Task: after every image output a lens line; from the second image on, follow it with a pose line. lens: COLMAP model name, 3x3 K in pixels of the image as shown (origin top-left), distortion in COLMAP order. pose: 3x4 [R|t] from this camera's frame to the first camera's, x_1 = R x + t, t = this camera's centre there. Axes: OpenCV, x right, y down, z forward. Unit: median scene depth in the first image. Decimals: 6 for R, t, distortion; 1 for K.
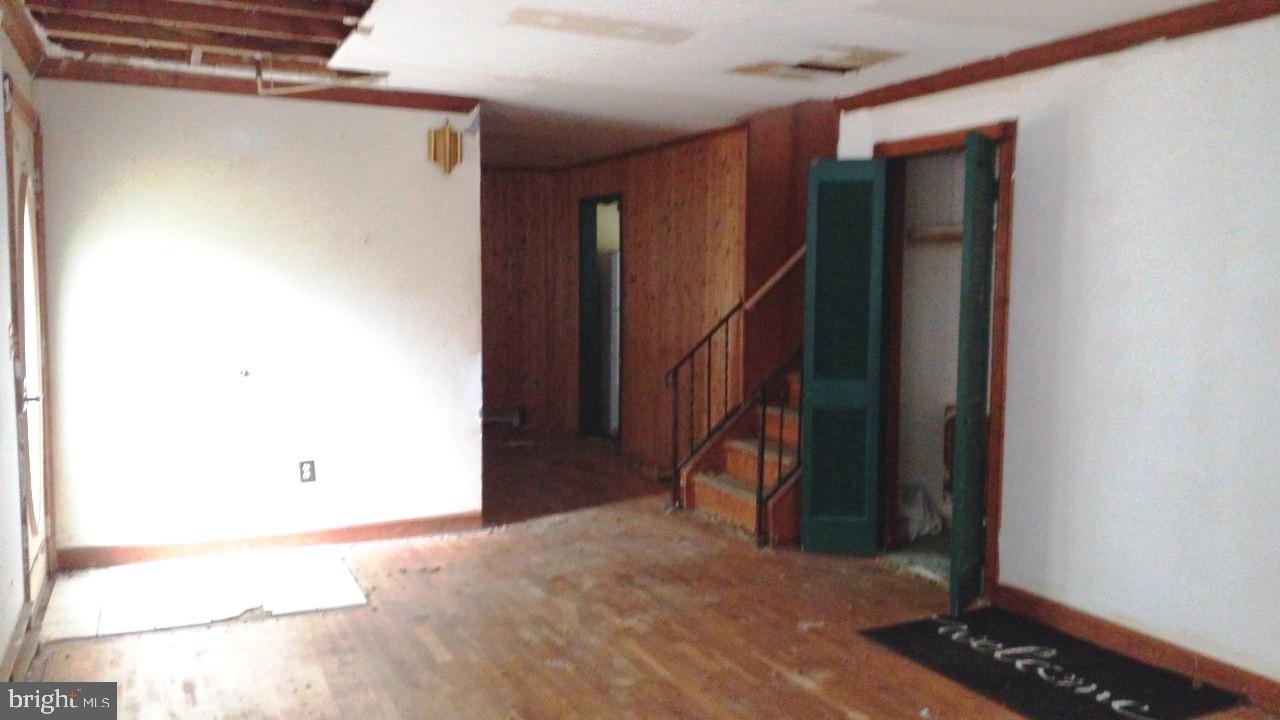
lens RADIAL K [[1018.2, 0, 643.6], [0, 1018.2, 354.2], [0, 0, 1]] dist [0.002160, -0.009972]
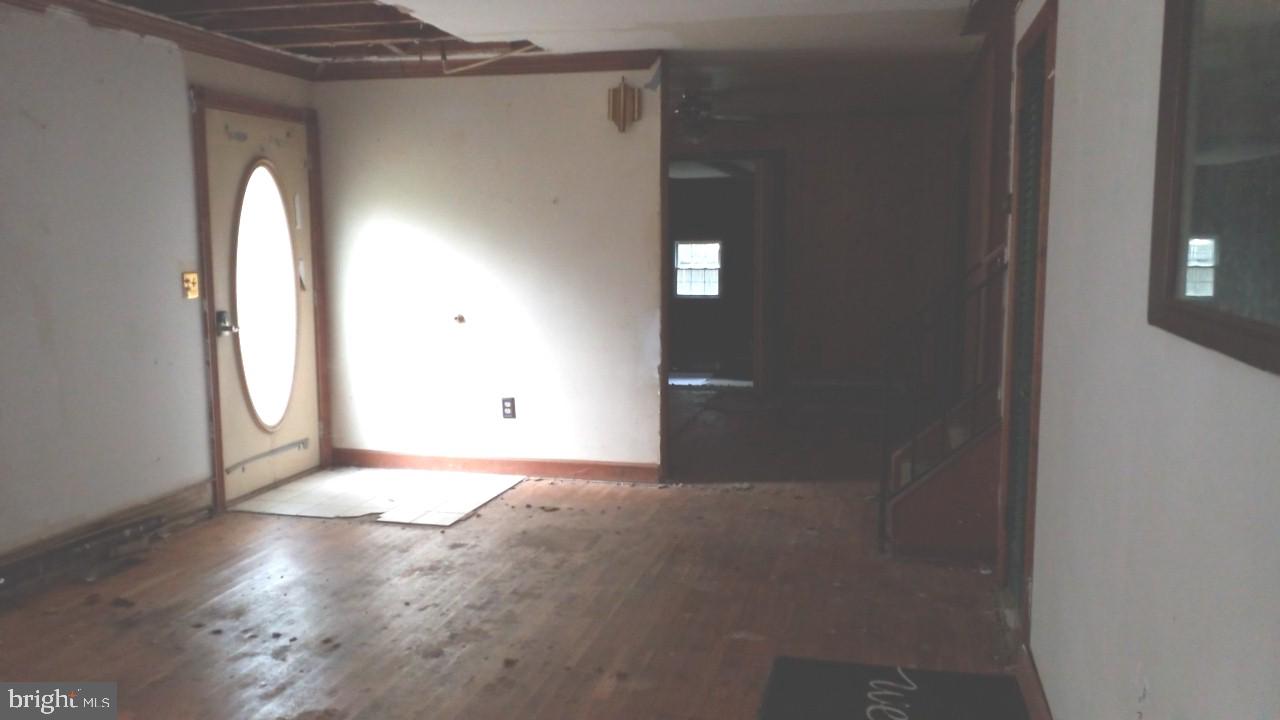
lens RADIAL K [[1018.2, 0, 643.5], [0, 1018.2, 362.7], [0, 0, 1]] dist [0.002160, -0.009972]
pose [[0.771615, 0.070392, -0.632183, 0.492544], [-0.039047, 0.997225, 0.063378, -0.012089], [0.634890, -0.024218, 0.772223, 0.226871]]
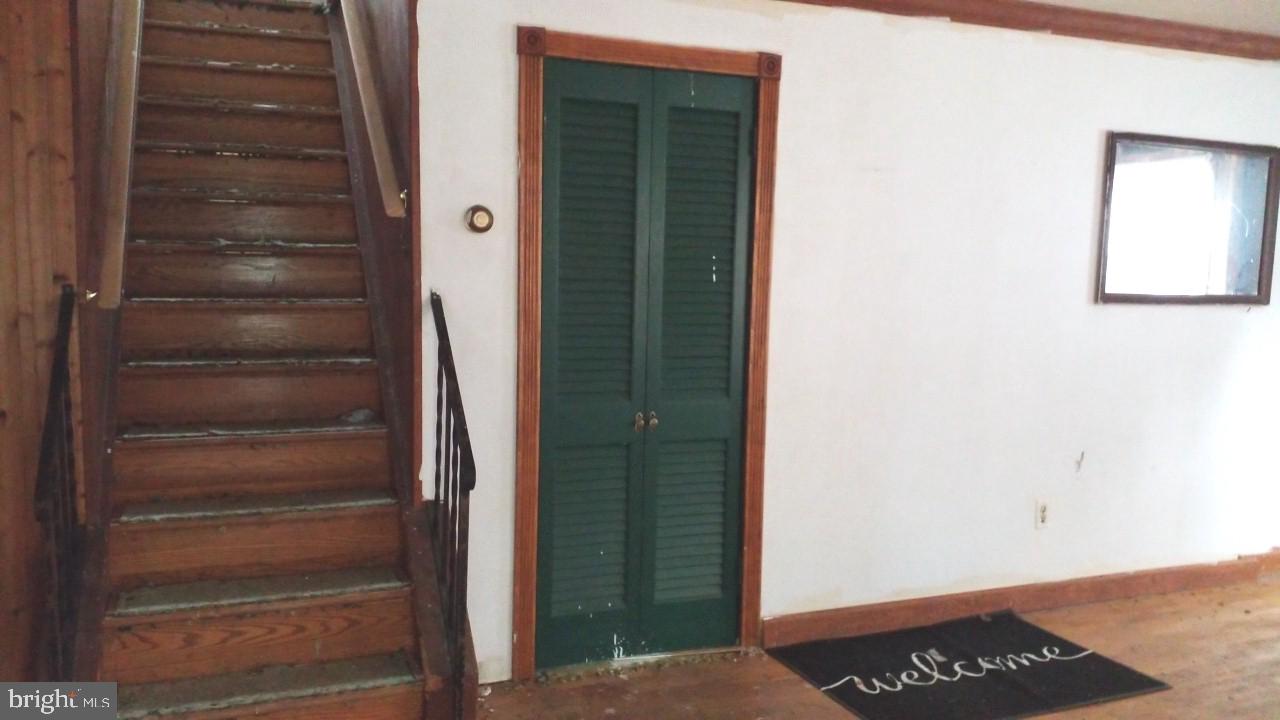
lens RADIAL K [[1018.2, 0, 640.1], [0, 1018.2, 361.6], [0, 0, 1]] dist [0.002160, -0.009972]
pose [[0.048162, -0.106081, 0.993190, -0.381272], [0.051560, 0.993283, 0.103591, -0.064115], [-0.997508, 0.046220, 0.053308, 0.877202]]
